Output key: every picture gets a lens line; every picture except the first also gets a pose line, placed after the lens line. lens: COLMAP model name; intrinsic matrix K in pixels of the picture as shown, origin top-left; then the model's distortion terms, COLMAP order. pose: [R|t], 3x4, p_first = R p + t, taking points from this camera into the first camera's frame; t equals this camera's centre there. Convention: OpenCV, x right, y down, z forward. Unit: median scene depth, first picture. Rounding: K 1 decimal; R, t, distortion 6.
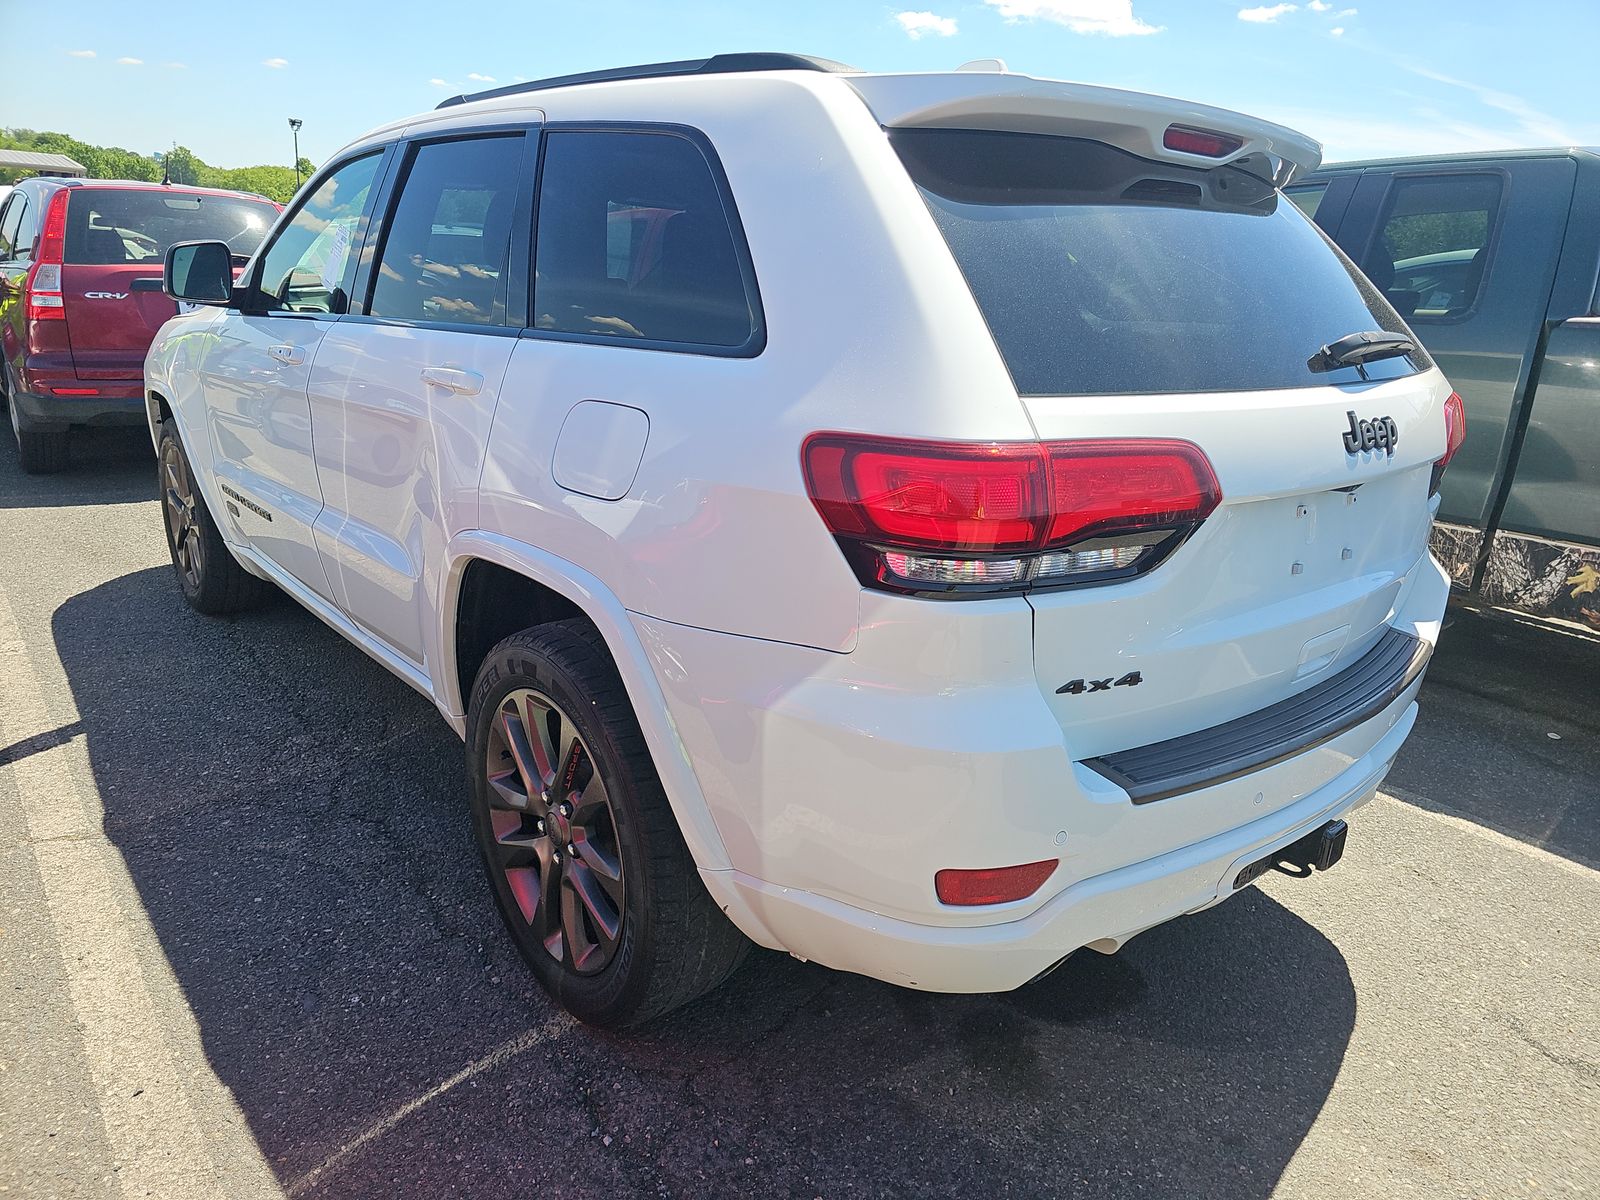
lens RADIAL K [[1060.1, 0, 806.1], [0, 1060.1, 594.9], [0, 0, 1]] dist [0.038829, -0.034079]
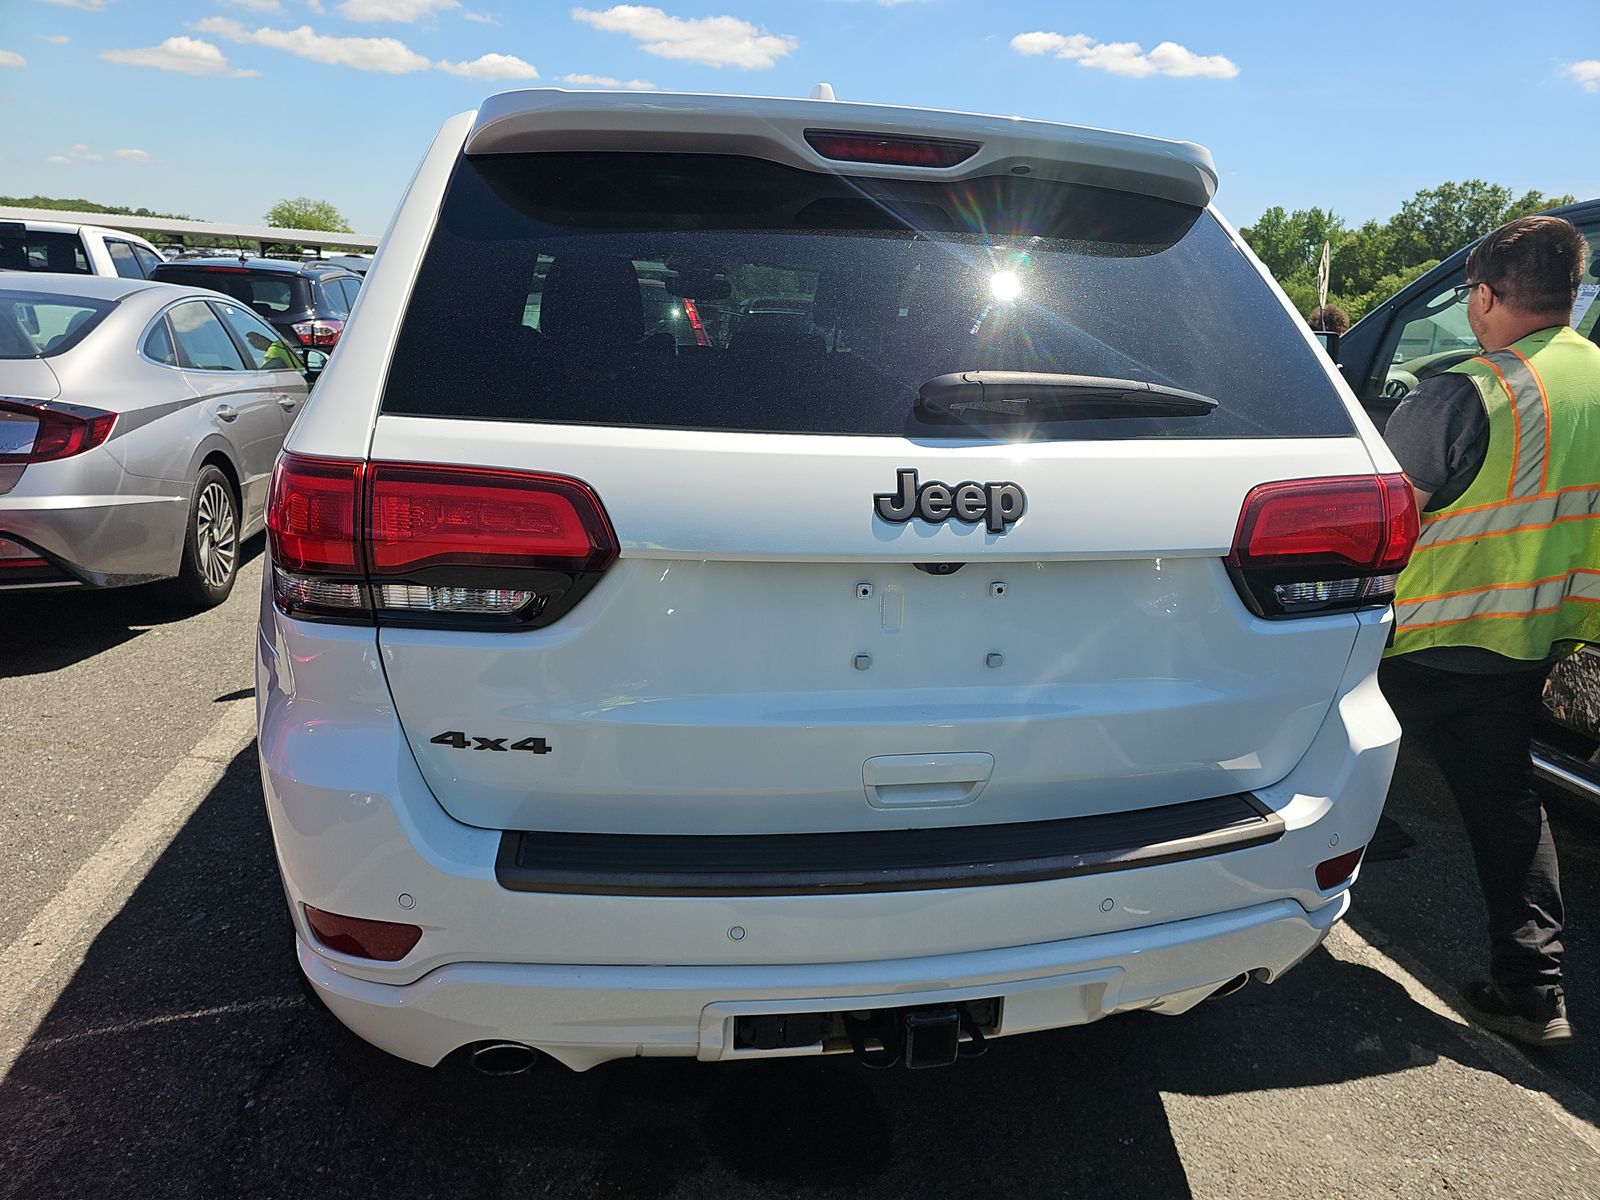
lens RADIAL K [[1060.1, 0, 805.0], [0, 1060.1, 605.1], [0, 0, 1]] dist [0.038829, -0.034079]
pose [[0.873303, 0.118828, -0.472464, 0.788106], [-0.149647, 0.988342, -0.028032, -0.038689], [0.463625, 0.095183, 0.880904, 0.279950]]
